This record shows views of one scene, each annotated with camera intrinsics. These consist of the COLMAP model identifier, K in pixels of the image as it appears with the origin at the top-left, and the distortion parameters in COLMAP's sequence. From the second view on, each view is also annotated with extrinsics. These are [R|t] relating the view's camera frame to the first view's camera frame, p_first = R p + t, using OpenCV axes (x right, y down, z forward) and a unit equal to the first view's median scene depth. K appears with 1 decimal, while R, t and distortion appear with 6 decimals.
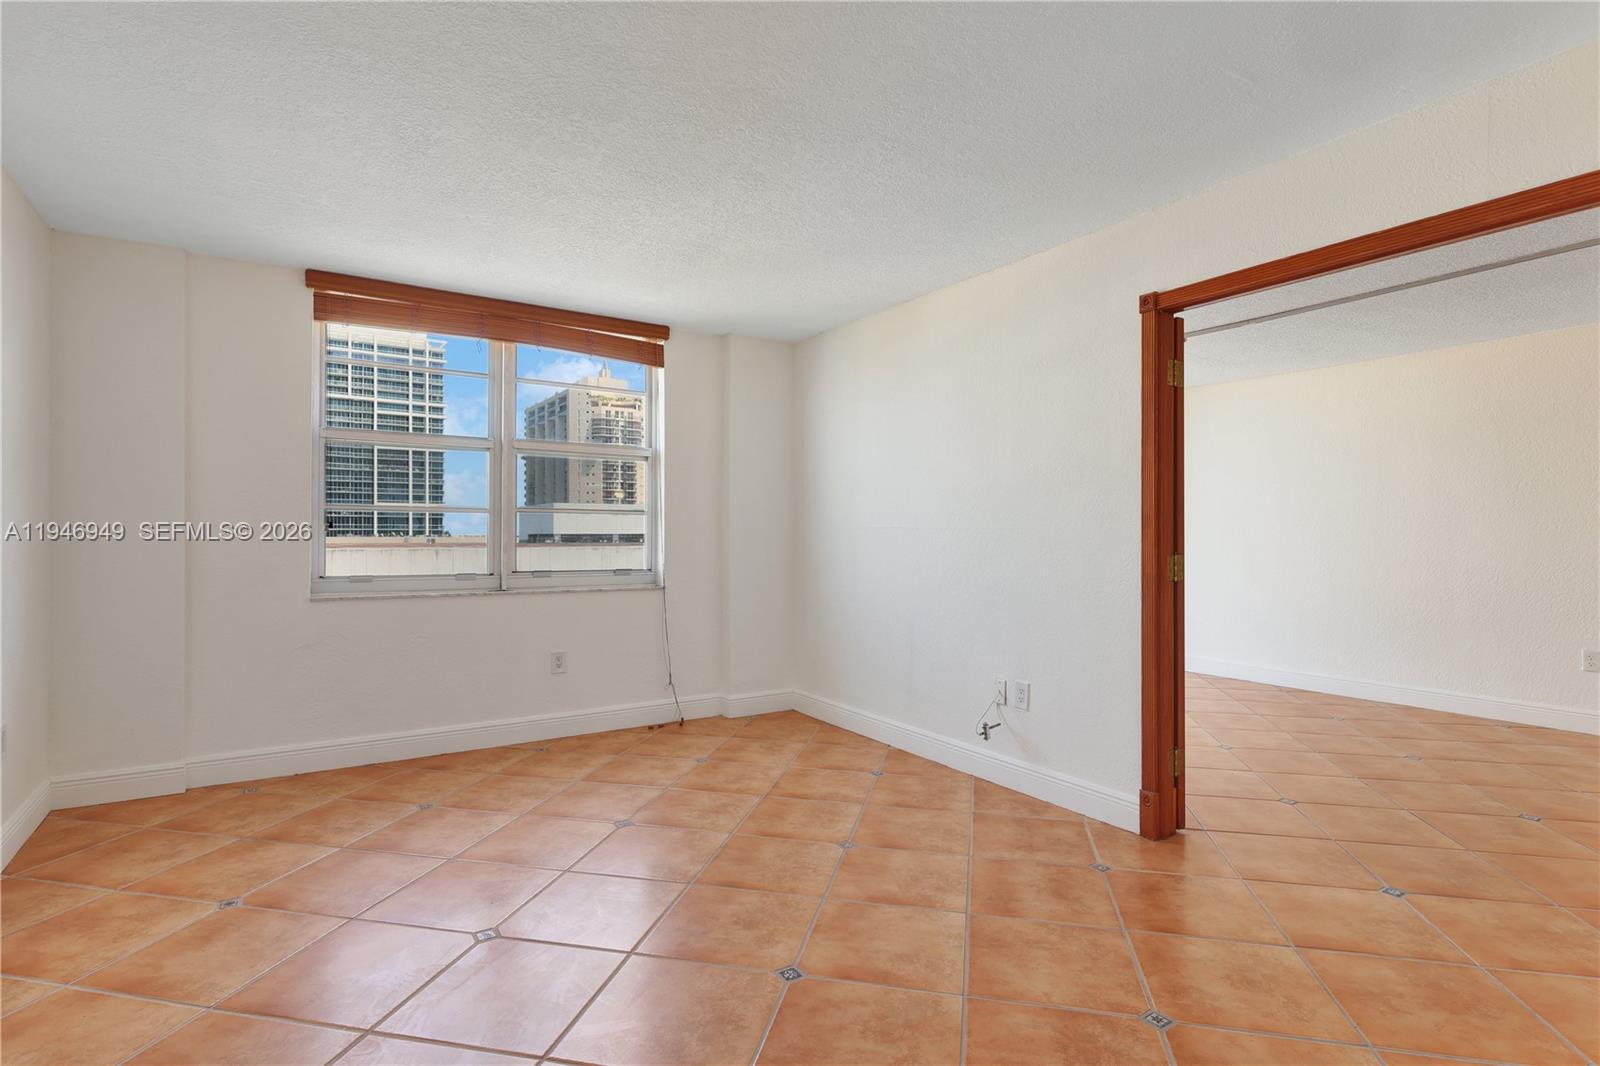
lens RADIAL K [[778.8, 0, 839.6], [0, 778.8, 520.3], [0, 0, 1]] dist [-0.002492, 0.000676]
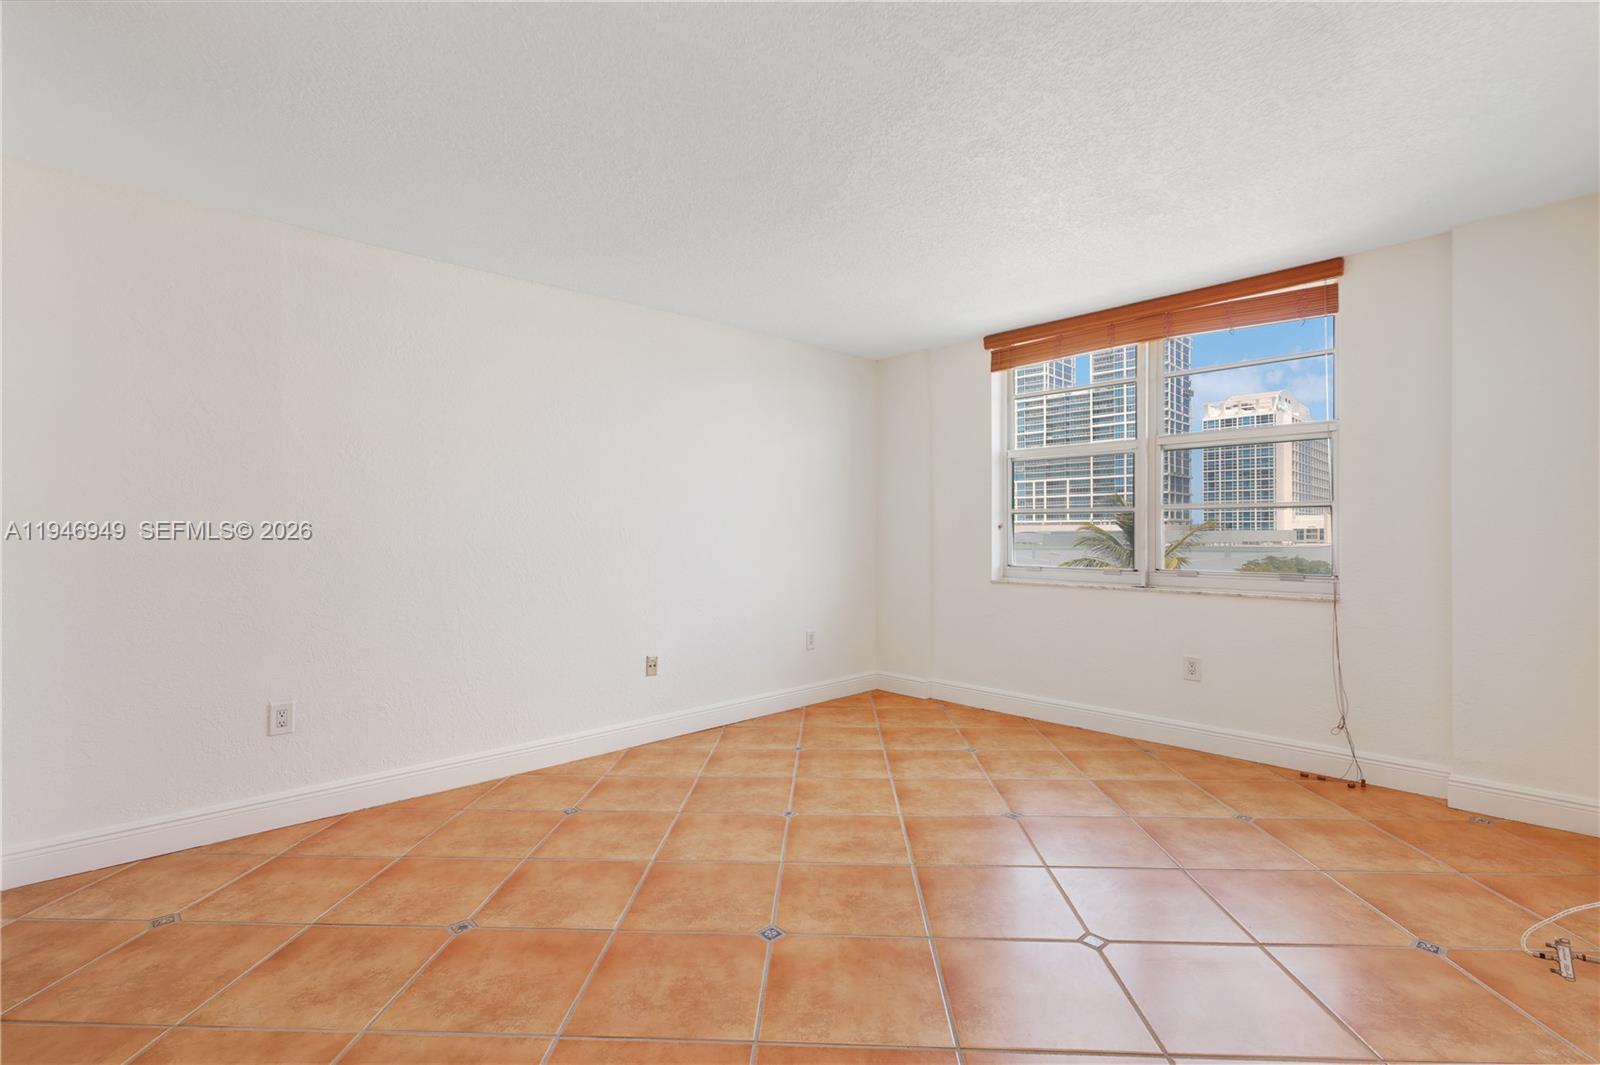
lens RADIAL K [[742.1, 0, 800.9], [0, 742.1, 509.2], [0, 0, 1]] dist [-0.000313, 0.001199]
pose [[0.162736, -0.034860, -0.986054, 0.490020], [0.023570, 0.999228, -0.031436, 0.009573], [0.986388, -0.018126, 0.163432, 0.434042]]
